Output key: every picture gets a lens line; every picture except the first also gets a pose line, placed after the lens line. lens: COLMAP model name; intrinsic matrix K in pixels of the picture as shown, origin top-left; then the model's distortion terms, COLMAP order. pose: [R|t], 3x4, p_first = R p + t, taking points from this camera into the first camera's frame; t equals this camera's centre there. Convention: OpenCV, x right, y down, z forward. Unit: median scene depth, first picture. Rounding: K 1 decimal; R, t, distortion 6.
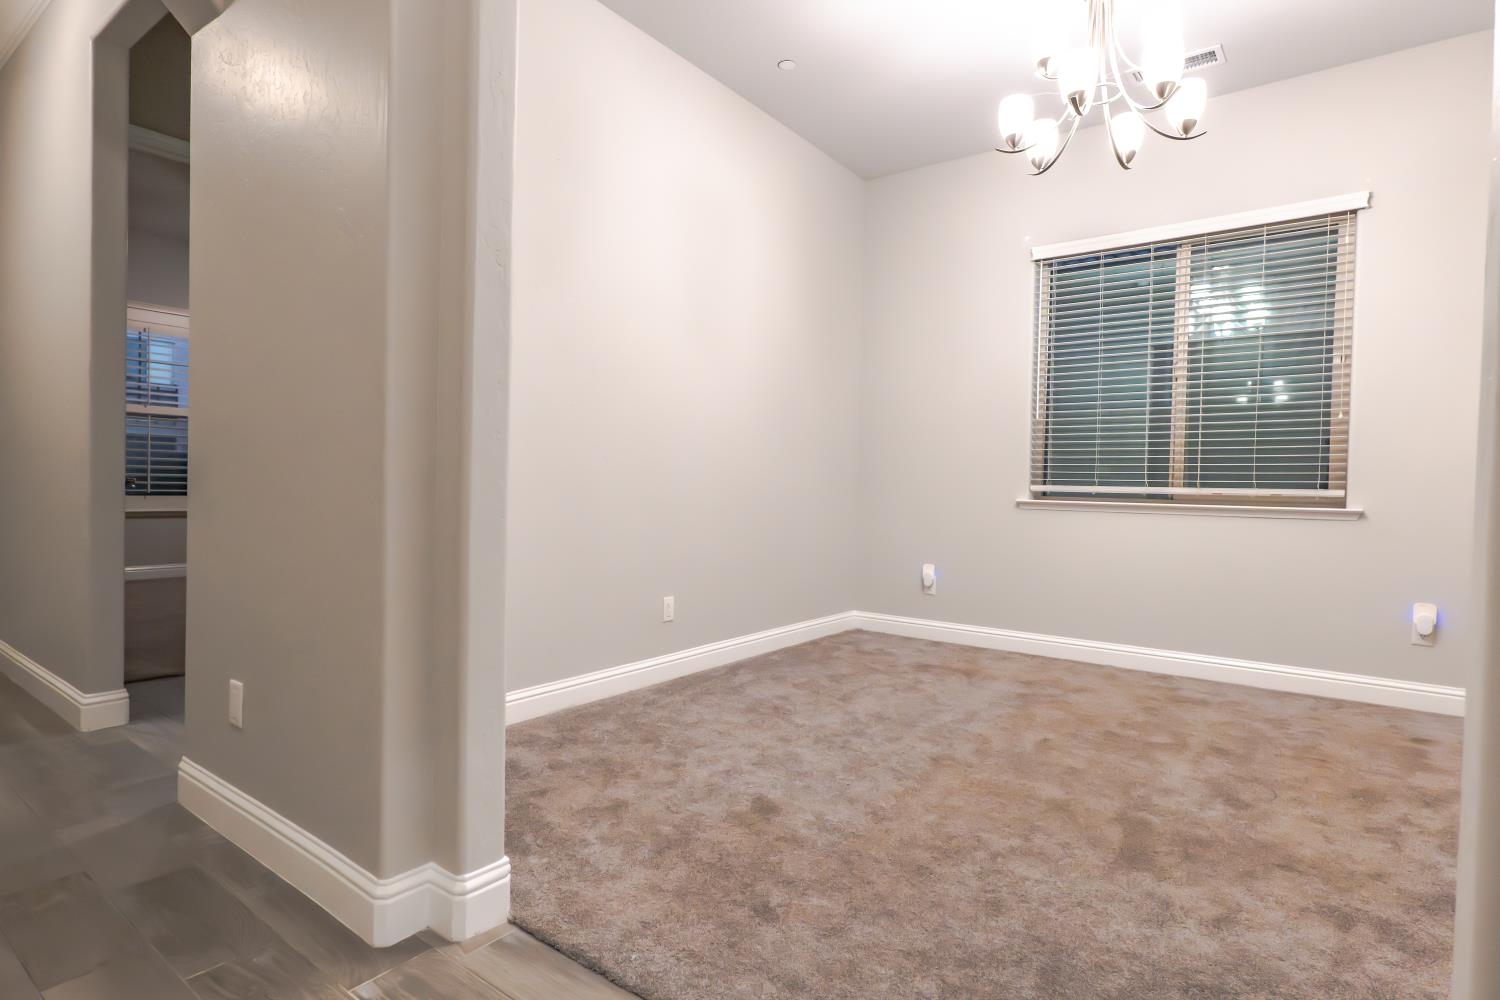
lens RADIAL K [[788.1, 0, 750.0], [0, 788.1, 500.0], [0, 0, 1]] dist [0.000705, 0.011142]
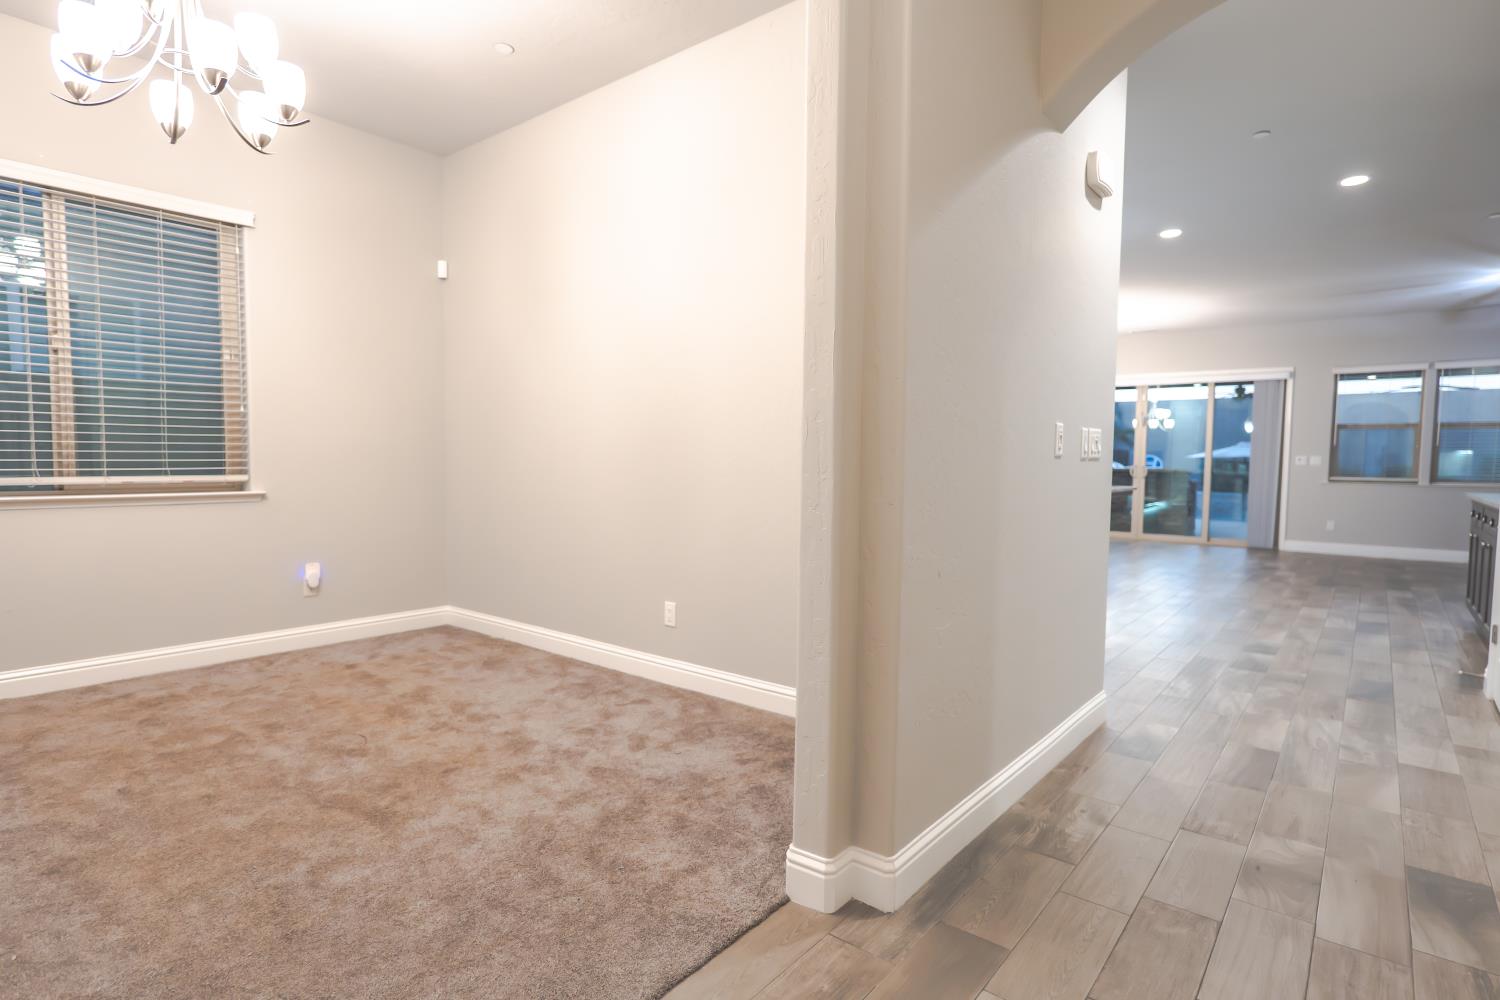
lens RADIAL K [[784.0, 0, 747.8], [0, 784.0, 508.6], [0, 0, 1]] dist [-0.014314, 0.011000]
pose [[0.052128, -0.086222, 0.994911, -0.366481], [0.011007, 0.996255, 0.085761, -0.058871], [-0.998580, 0.006481, 0.052882, 0.250920]]
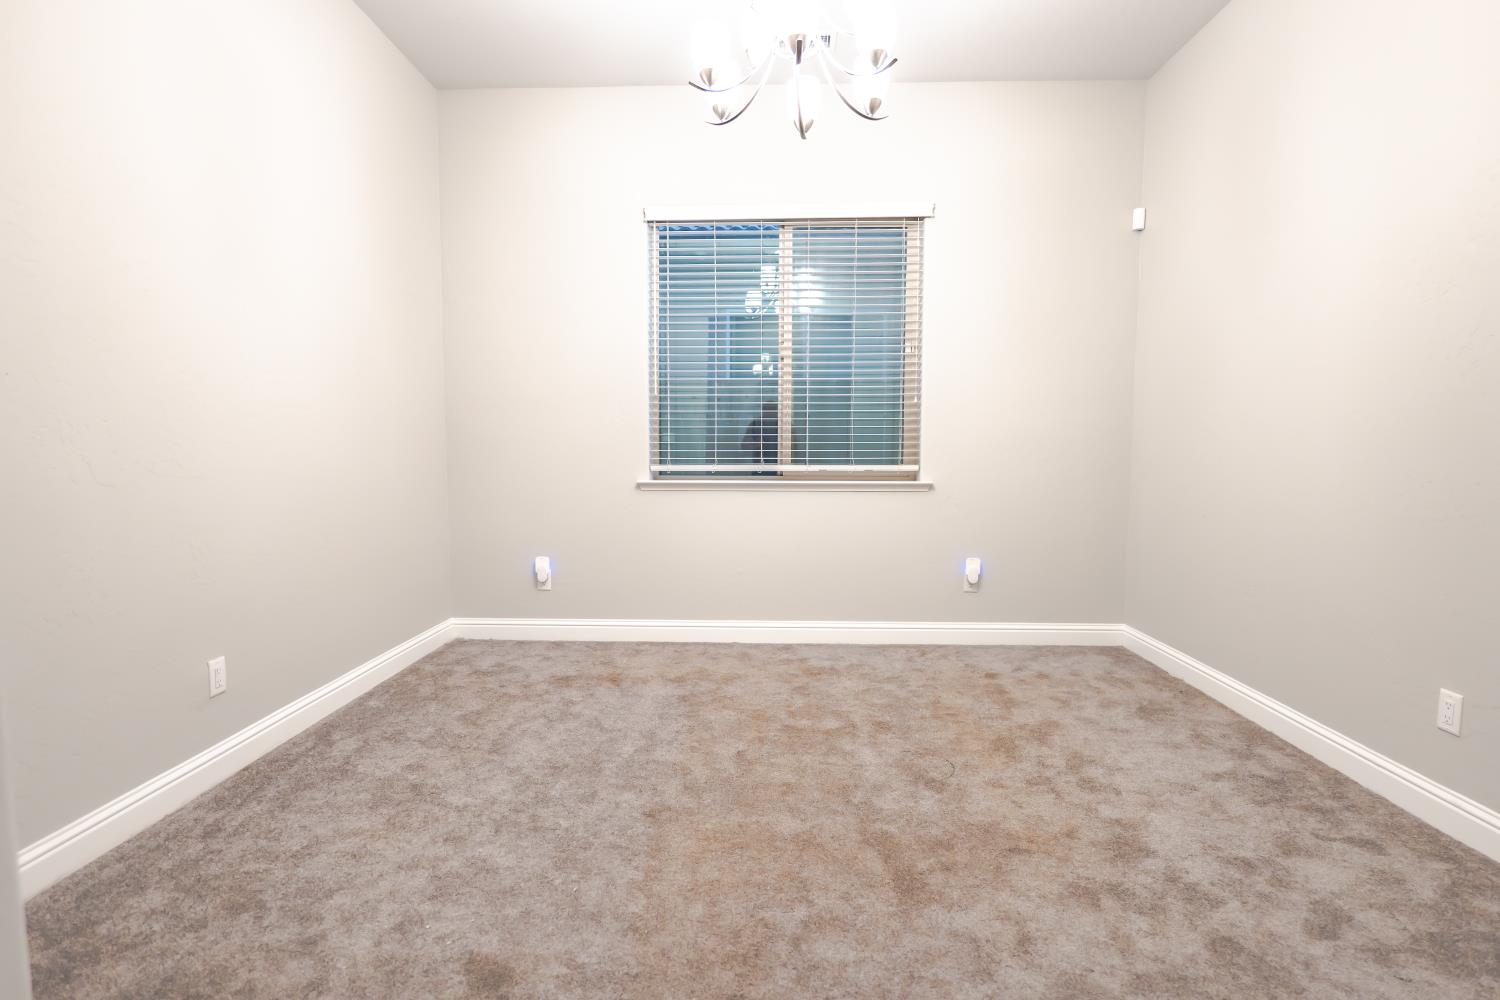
lens RADIAL K [[784.0, 0, 747.8], [0, 784.0, 508.6], [0, 0, 1]] dist [-0.014314, 0.011000]
pose [[0.824214, -0.067388, 0.562254, -0.107721], [0.027946, 0.996525, 0.078470, -0.051085], [-0.565588, -0.048964, 0.823233, 0.223247]]
